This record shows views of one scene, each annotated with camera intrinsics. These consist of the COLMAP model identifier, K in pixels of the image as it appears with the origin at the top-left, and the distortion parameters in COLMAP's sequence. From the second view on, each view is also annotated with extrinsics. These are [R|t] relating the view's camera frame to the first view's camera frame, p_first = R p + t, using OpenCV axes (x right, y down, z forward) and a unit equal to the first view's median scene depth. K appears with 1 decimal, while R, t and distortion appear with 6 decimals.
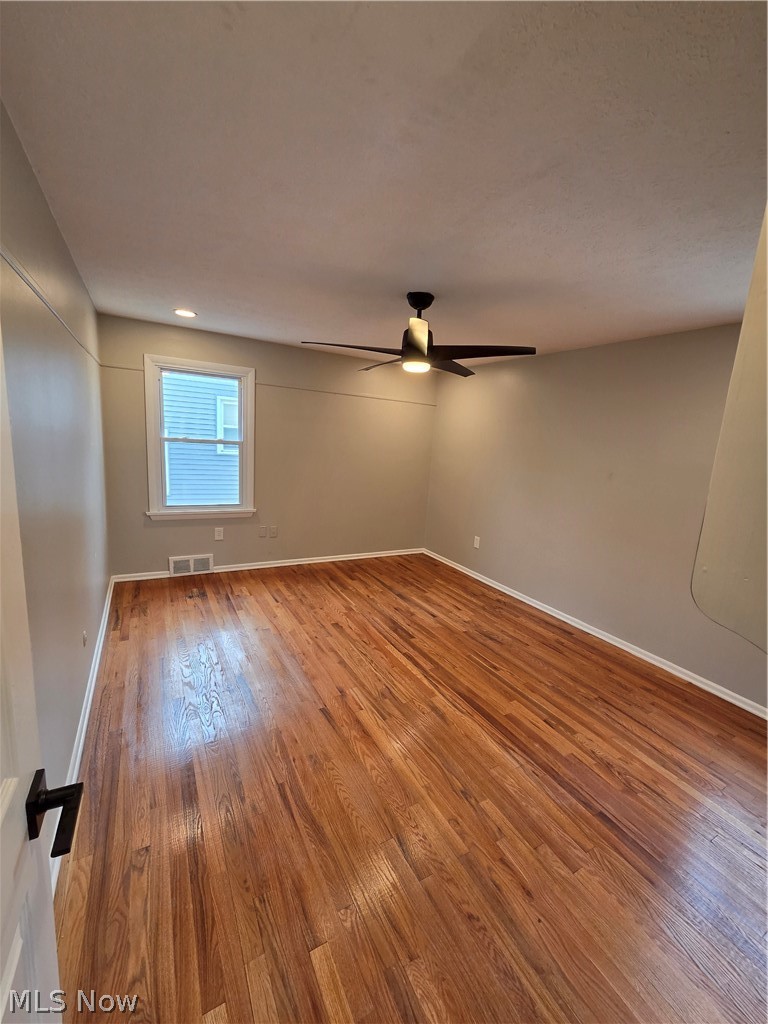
lens RADIAL K [[420.4, 0, 394.2], [0, 420.4, 514.6], [0, 0, 1]] dist [-0.006943, 0.004532]
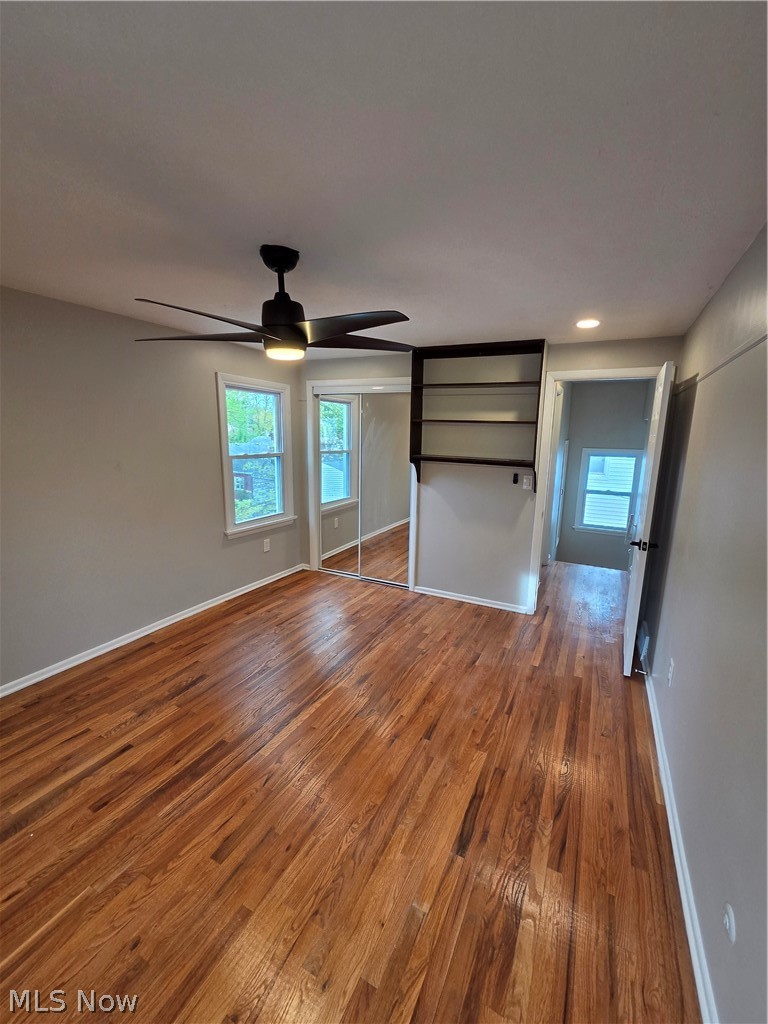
lens RADIAL K [[420.4, 0, 394.2], [0, 420.4, 514.6], [0, 0, 1]] dist [-0.006943, 0.004532]
pose [[-0.549035, -0.239831, 0.800651, -0.544114], [0.093465, 0.934320, 0.343963, -0.247375], [-0.830557, 0.263681, -0.490559, 0.980521]]
